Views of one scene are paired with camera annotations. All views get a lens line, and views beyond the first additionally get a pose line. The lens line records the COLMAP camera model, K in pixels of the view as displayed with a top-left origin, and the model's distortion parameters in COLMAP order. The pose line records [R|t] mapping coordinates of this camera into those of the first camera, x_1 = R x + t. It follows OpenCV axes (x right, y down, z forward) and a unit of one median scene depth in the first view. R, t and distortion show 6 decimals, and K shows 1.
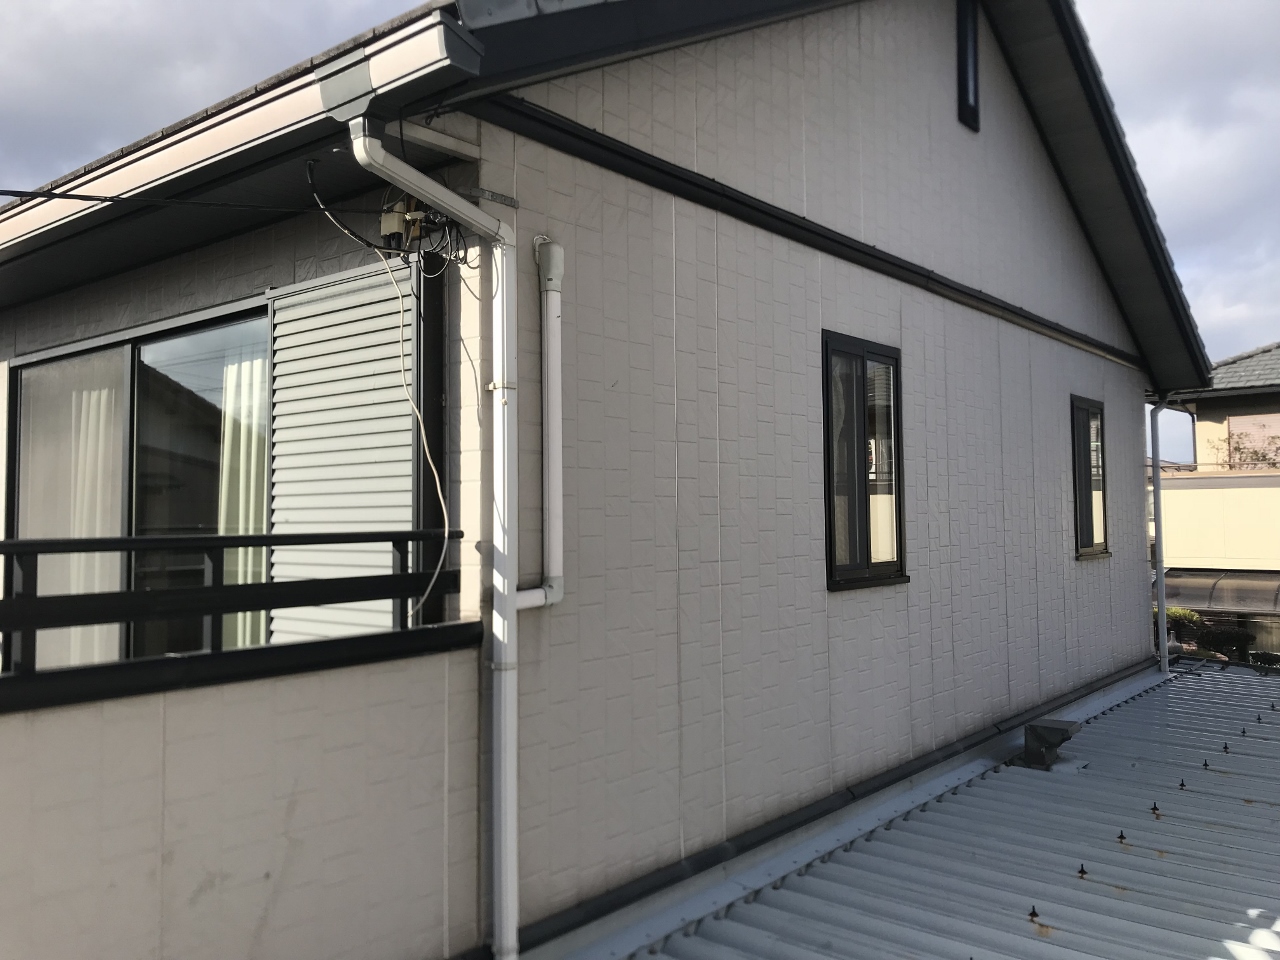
lens RADIAL K [[1015.0, 0, 640.0], [0, 1015.0, 480.0], [0, 0, 1]] dist [-0.141181, 0.160787]
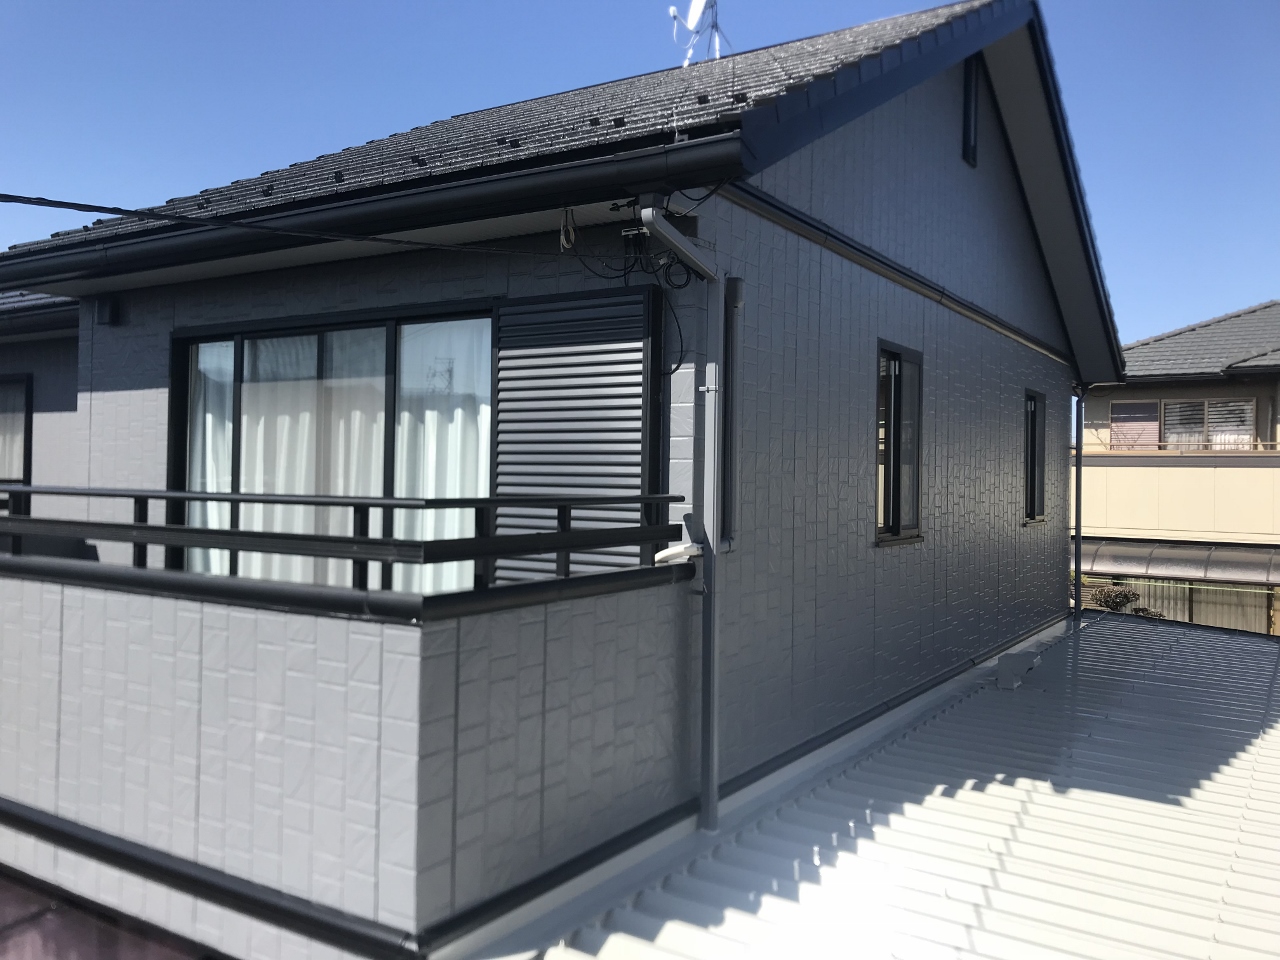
lens RADIAL K [[1015.0, 0, 640.0], [0, 1015.0, 480.0], [0, 0, 1]] dist [-0.141181, 0.160787]
pose [[0.993543, 0.024373, 0.110804, -0.249689], [-0.029254, 0.998662, 0.042645, -0.017683], [-0.109616, -0.045611, 0.992927, -0.221900]]
